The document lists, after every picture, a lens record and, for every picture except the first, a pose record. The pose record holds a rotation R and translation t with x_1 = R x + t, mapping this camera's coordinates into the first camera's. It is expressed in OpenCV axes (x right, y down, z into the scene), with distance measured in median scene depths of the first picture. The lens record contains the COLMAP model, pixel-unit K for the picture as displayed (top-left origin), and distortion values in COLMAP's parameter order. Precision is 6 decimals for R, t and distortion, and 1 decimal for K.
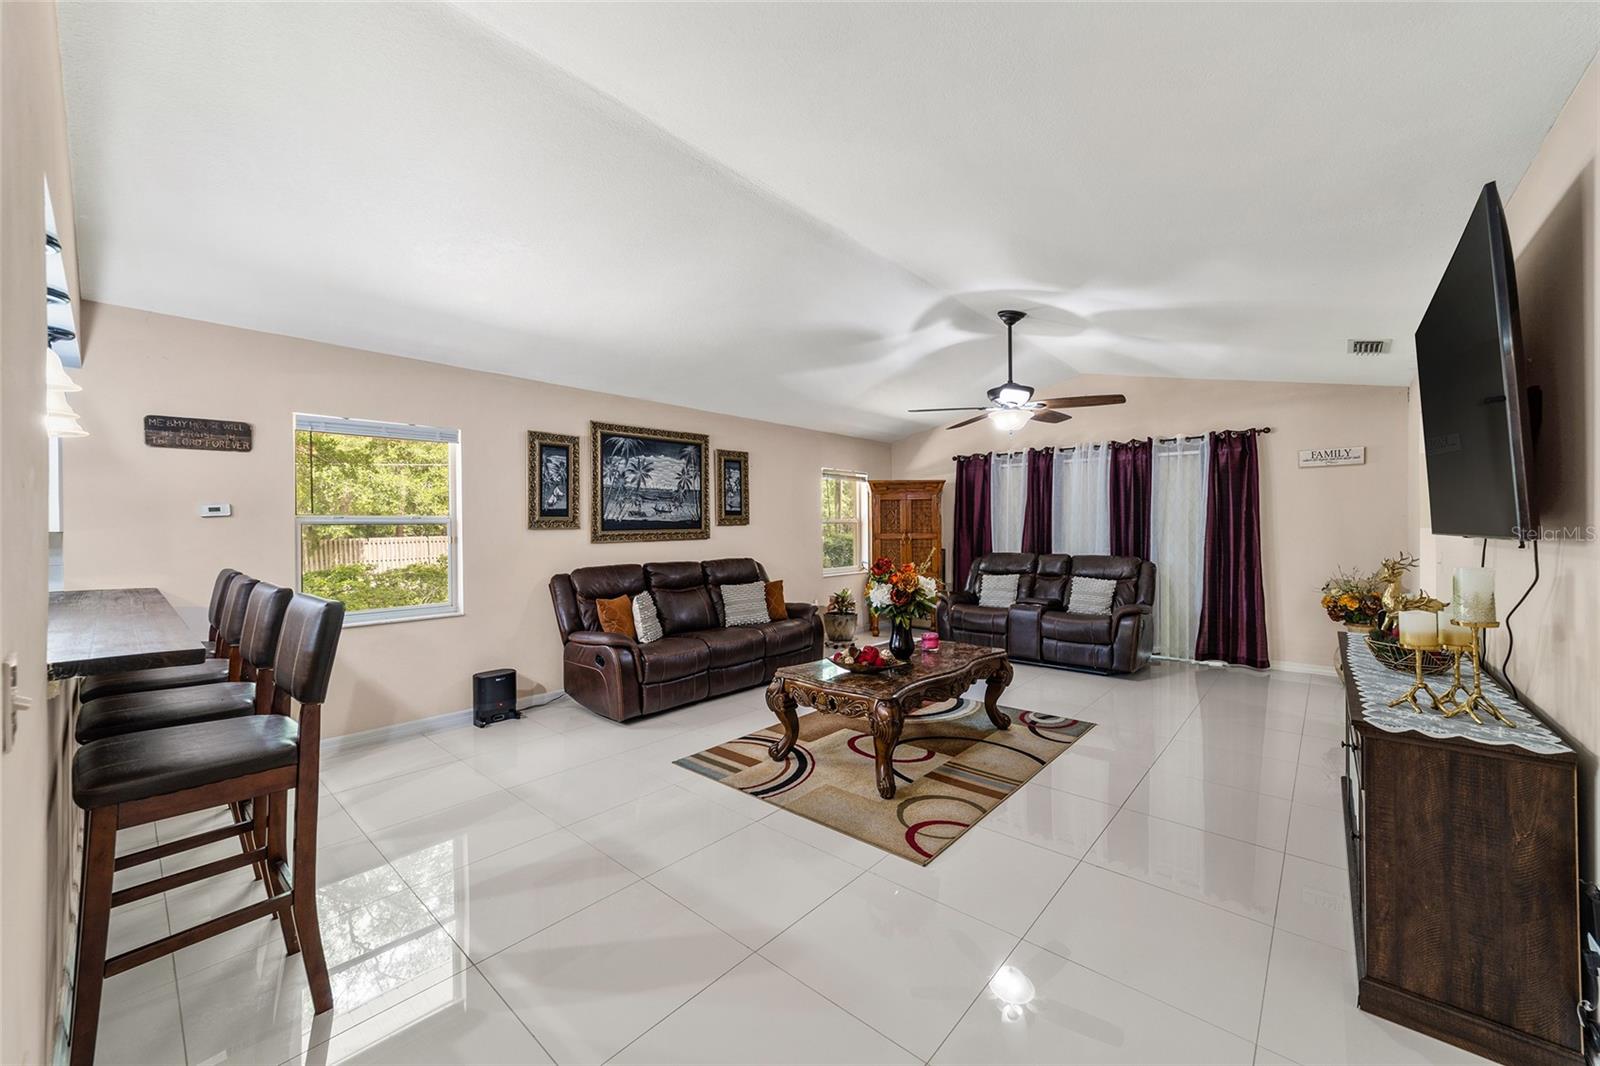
lens RADIAL K [[615.2, 0, 796.2], [0, 615.2, 529.7], [0, 0, 1]] dist [-0.018300, 0.008974]
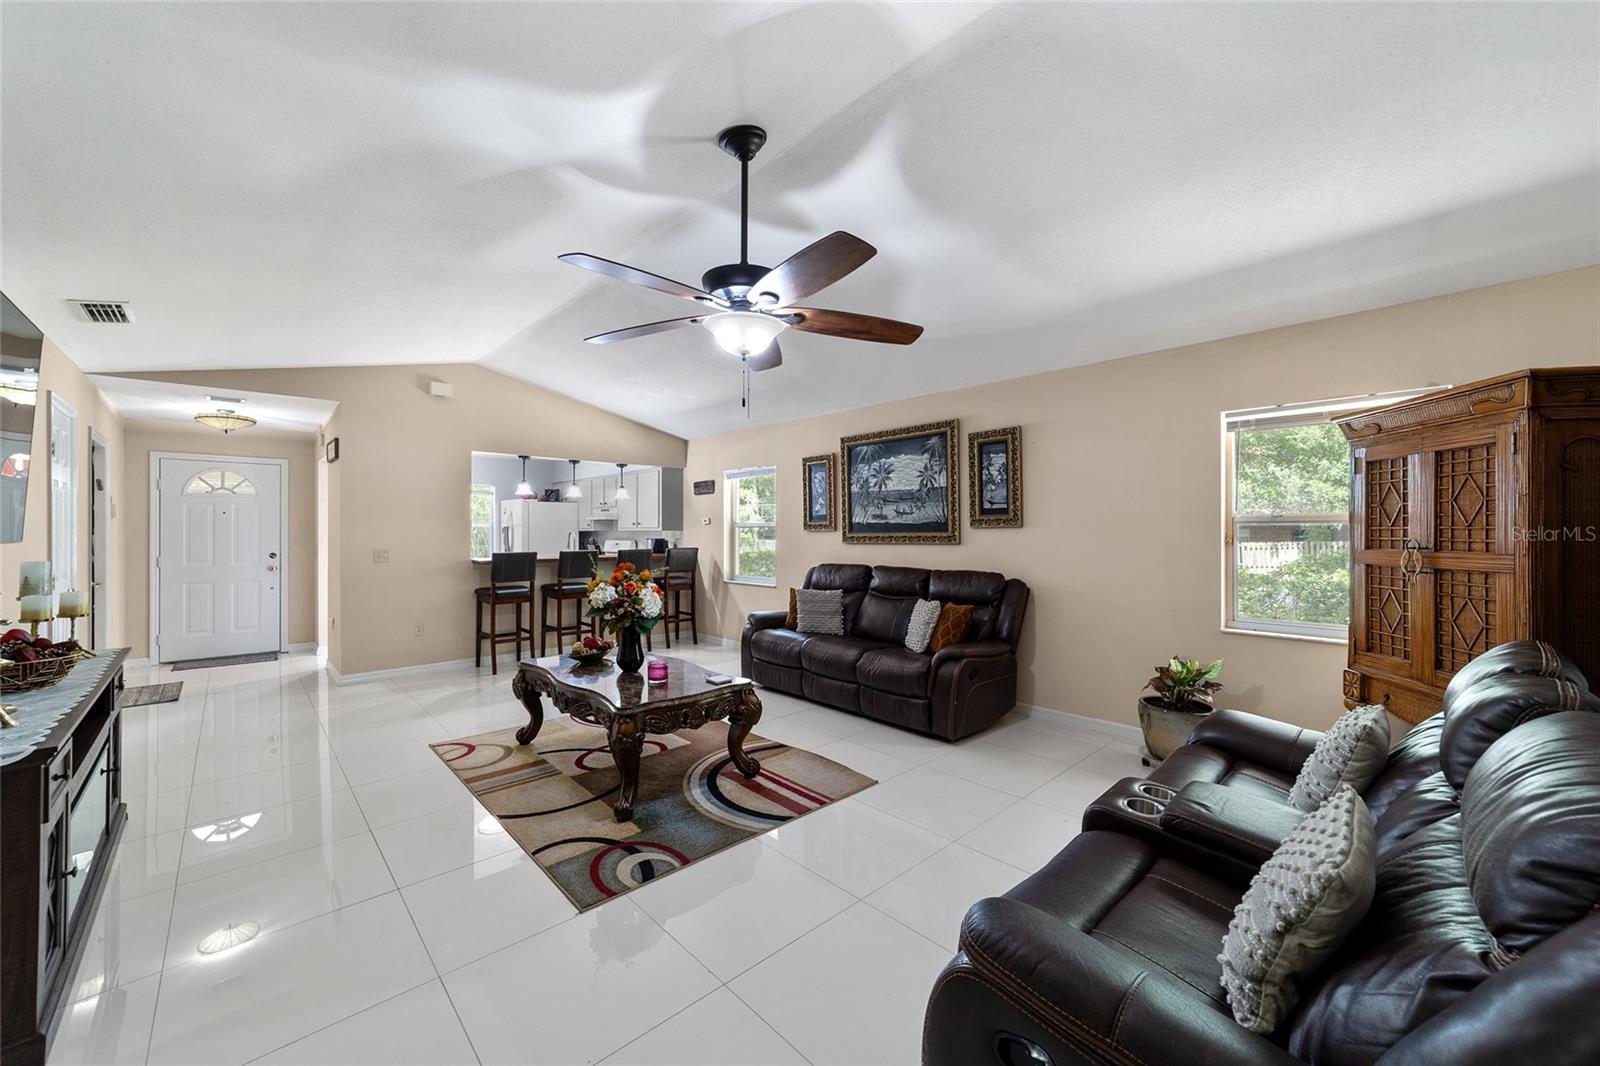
lens RADIAL K [[612.5, 0, 796.4], [0, 612.5, 529.6], [0, 0, 1]] dist [-0.017091, 0.008310]
pose [[-0.094493, 0.005503, -0.995510, 0.759094], [-0.003244, 0.999978, 0.005835, -0.009556], [0.995520, 0.003781, -0.094473, 0.944209]]
